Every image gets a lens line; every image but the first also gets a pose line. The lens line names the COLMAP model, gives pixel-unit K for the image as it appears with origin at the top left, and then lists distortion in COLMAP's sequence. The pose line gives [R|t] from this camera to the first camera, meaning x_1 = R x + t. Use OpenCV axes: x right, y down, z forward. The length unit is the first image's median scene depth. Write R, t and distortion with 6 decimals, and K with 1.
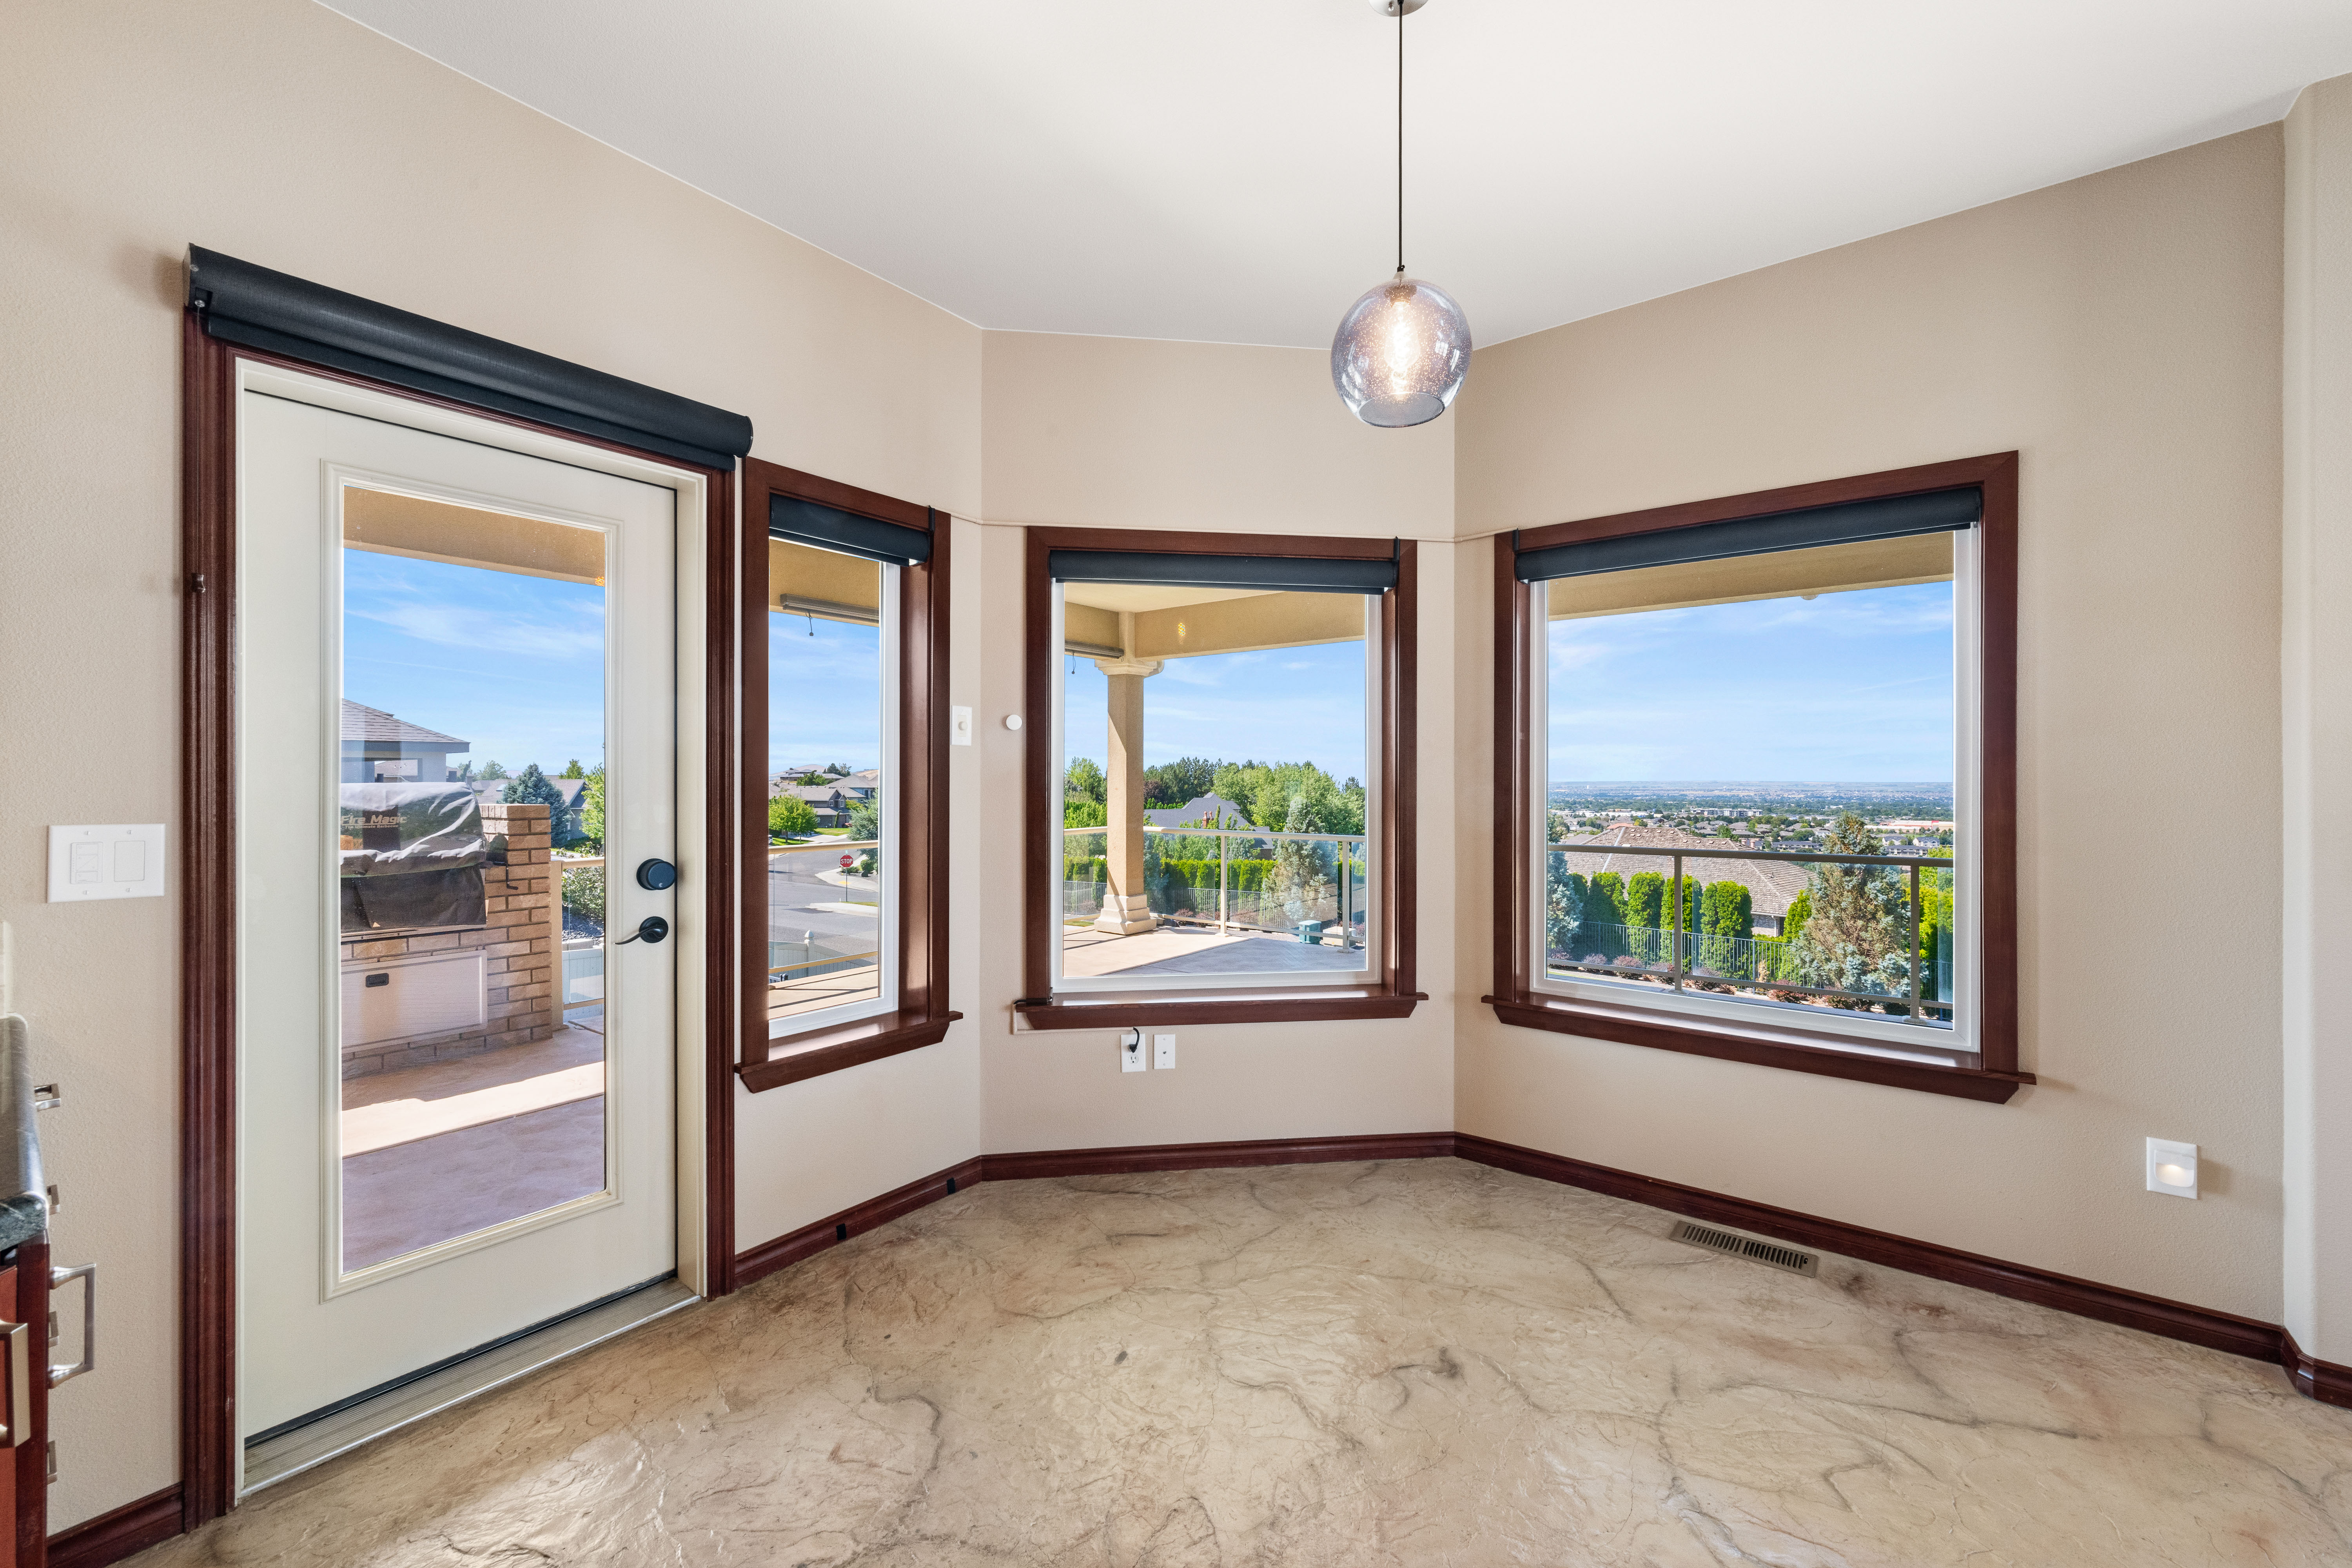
lens RADIAL K [[929.1, 0, 1186.0], [0, 929.1, 773.3], [0, 0, 1]] dist [-0.001040, 0.000031]
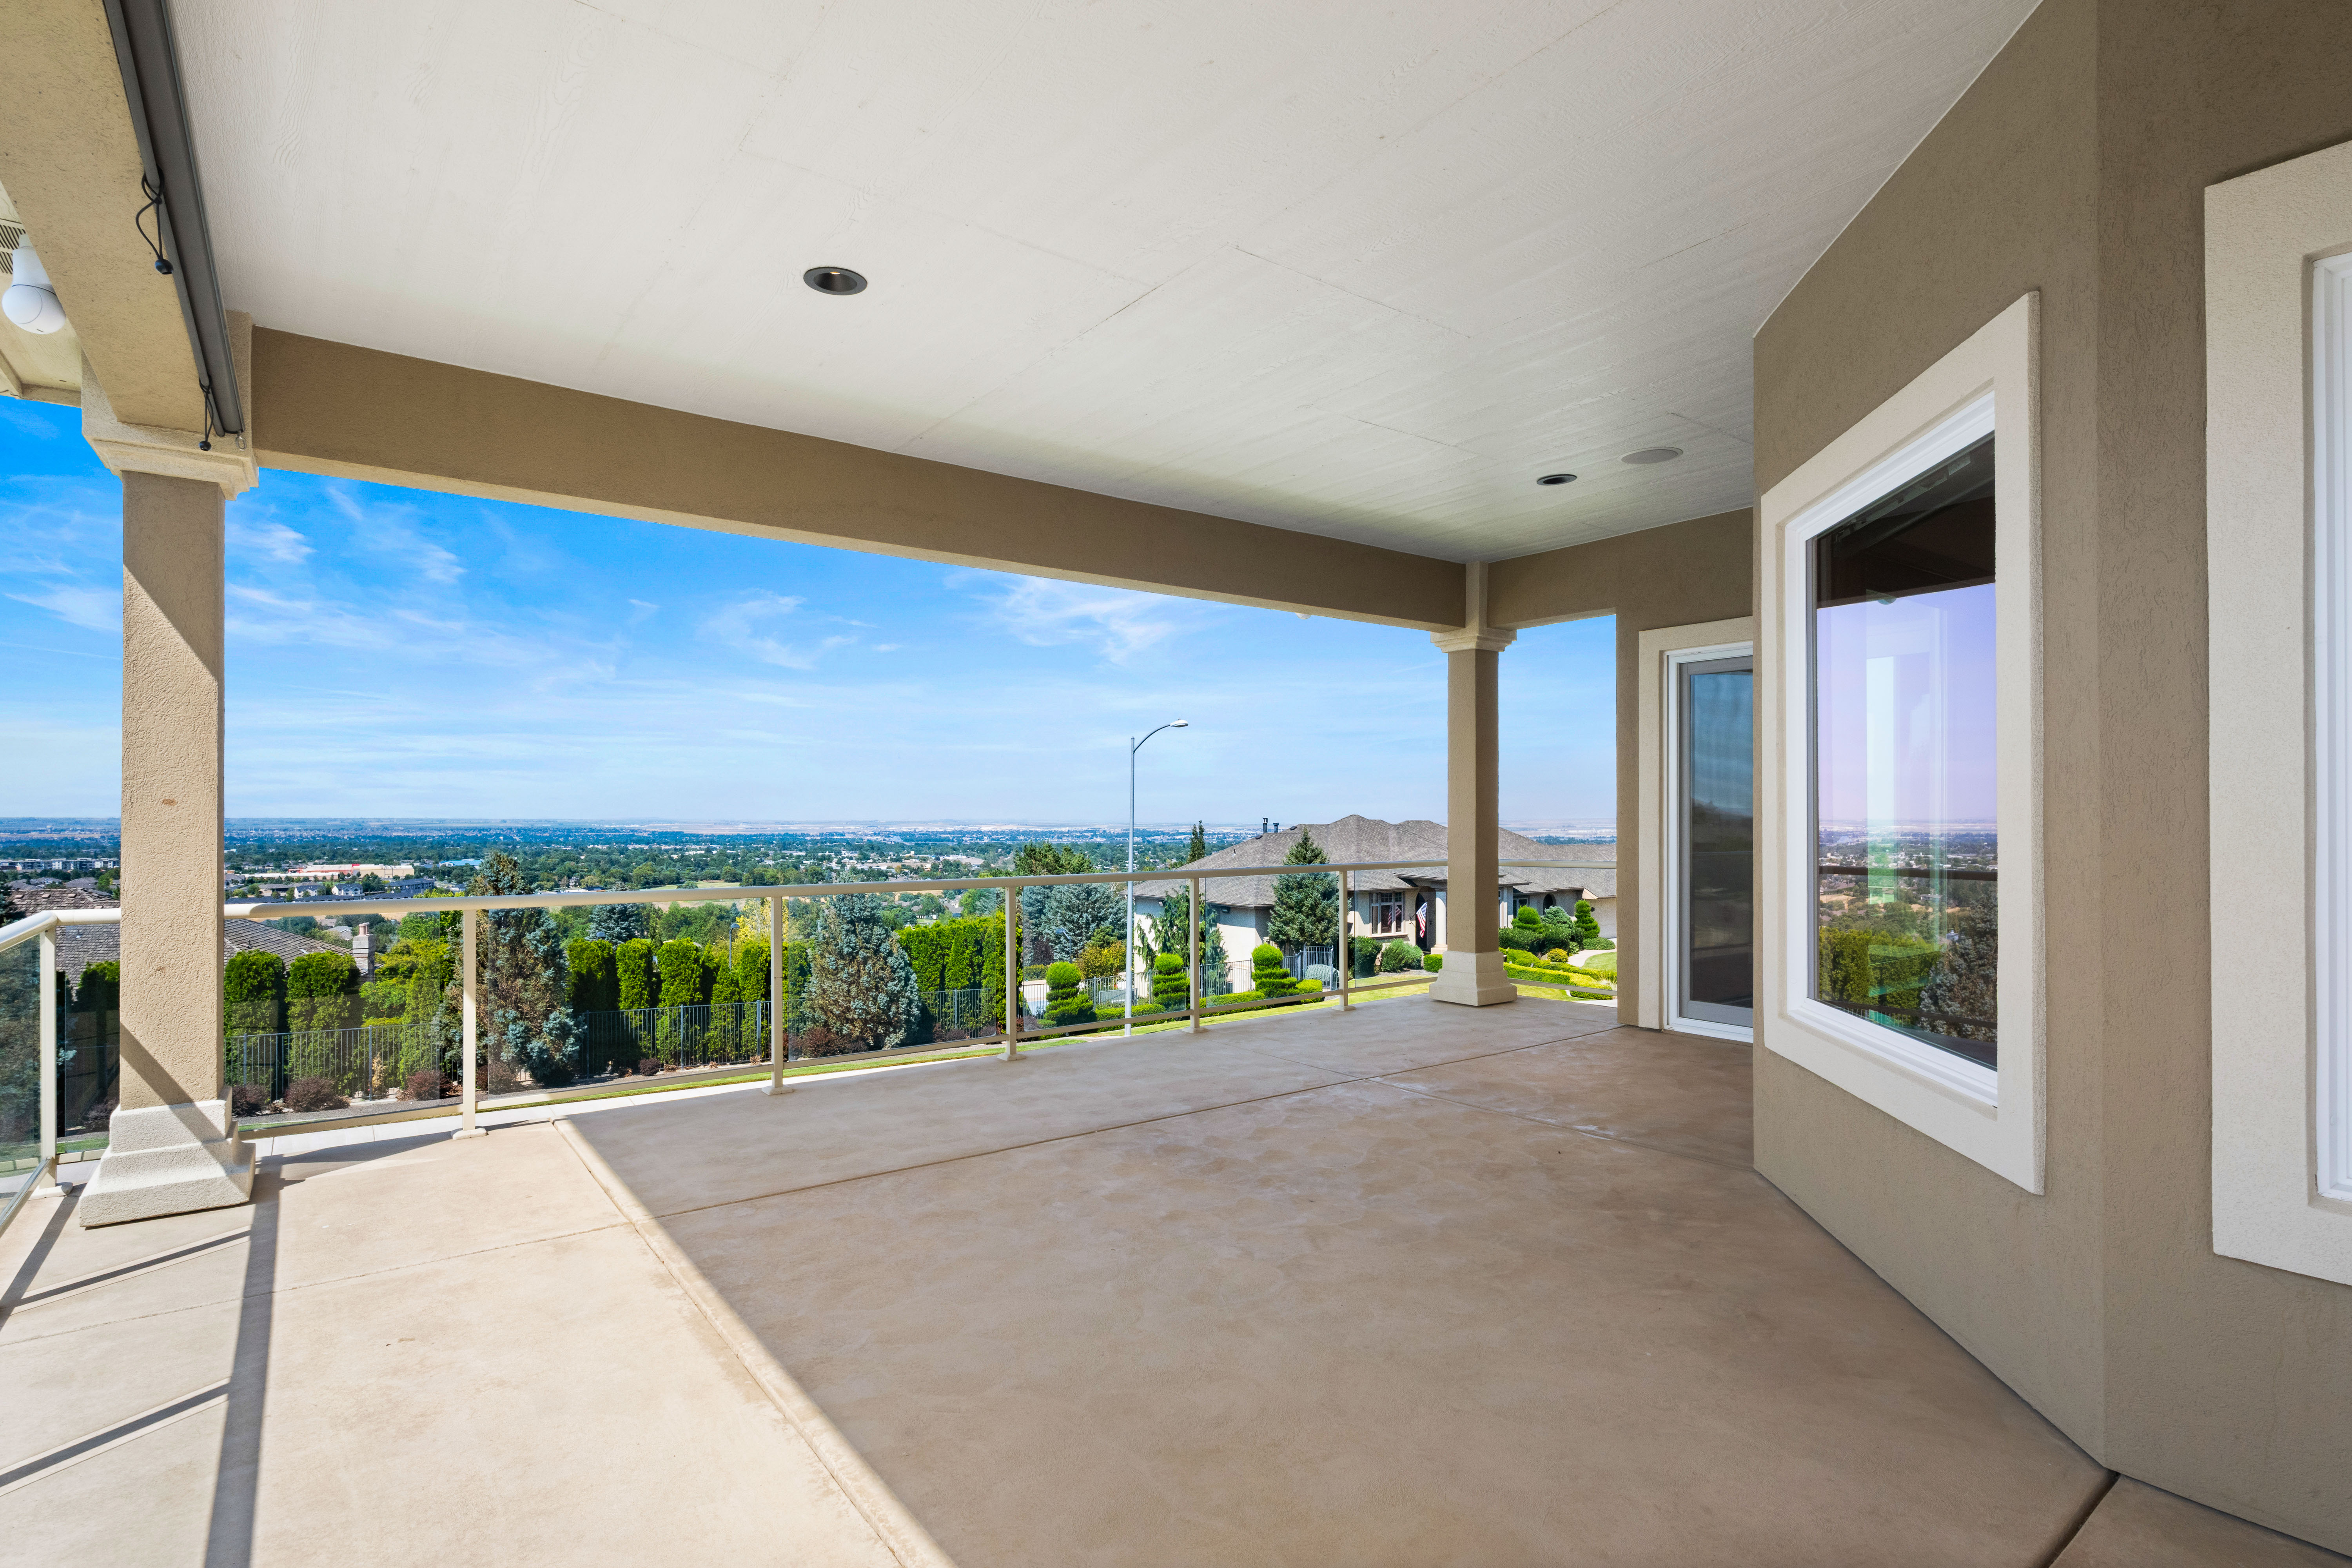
lens RADIAL K [[1156.9, 0, 1179.3], [0, 1156.9, 811.8], [0, 0, 1]] dist [-0.001980, -0.001063]
pose [[0.265763, 0.002039, 0.964036, -0.119261], [-0.005922, 0.999982, -0.000483, 0.005570], [-0.964020, -0.005581, 0.265770, 0.155995]]
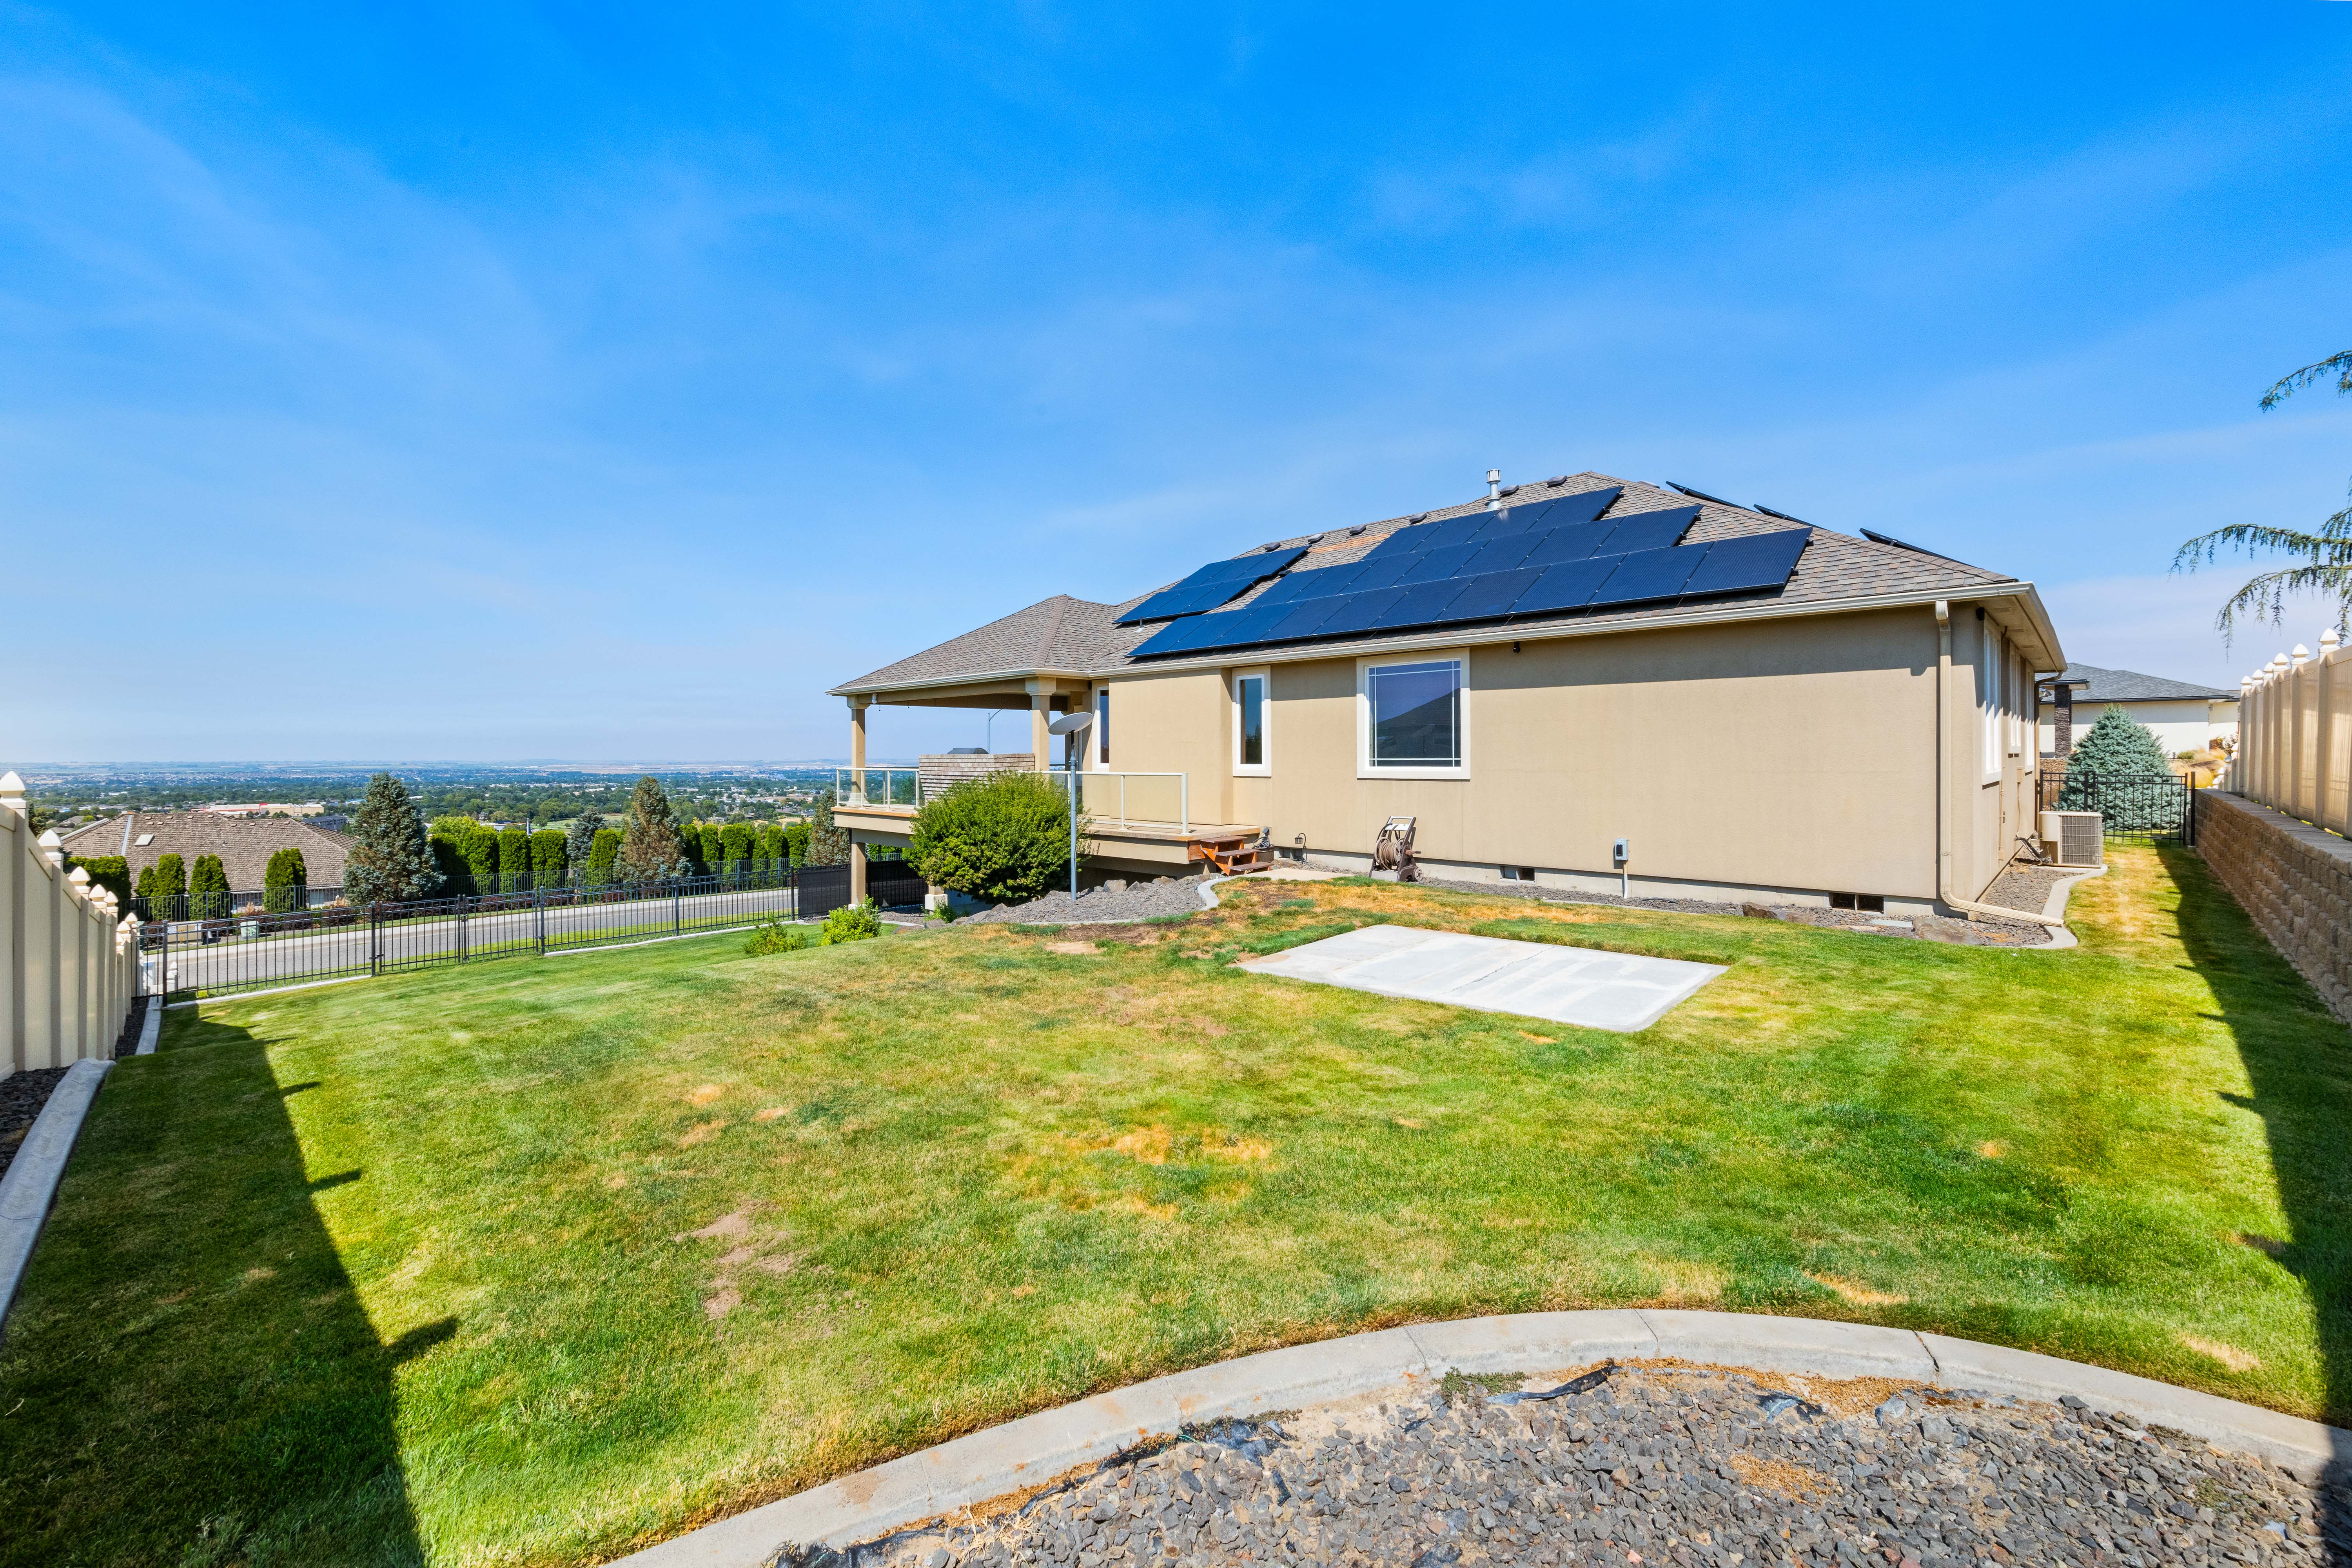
lens RADIAL K [[943.4, 0, 1176.2], [0, 943.4, 754.3], [0, 0, 1]] dist [-0.000979, -0.000101]
pose [[0.110949, -0.002035, 0.993824, -0.795679], [-0.000552, 0.999998, 0.002109, 0.004375], [-0.993826, -0.000782, 0.110948, -0.057165]]
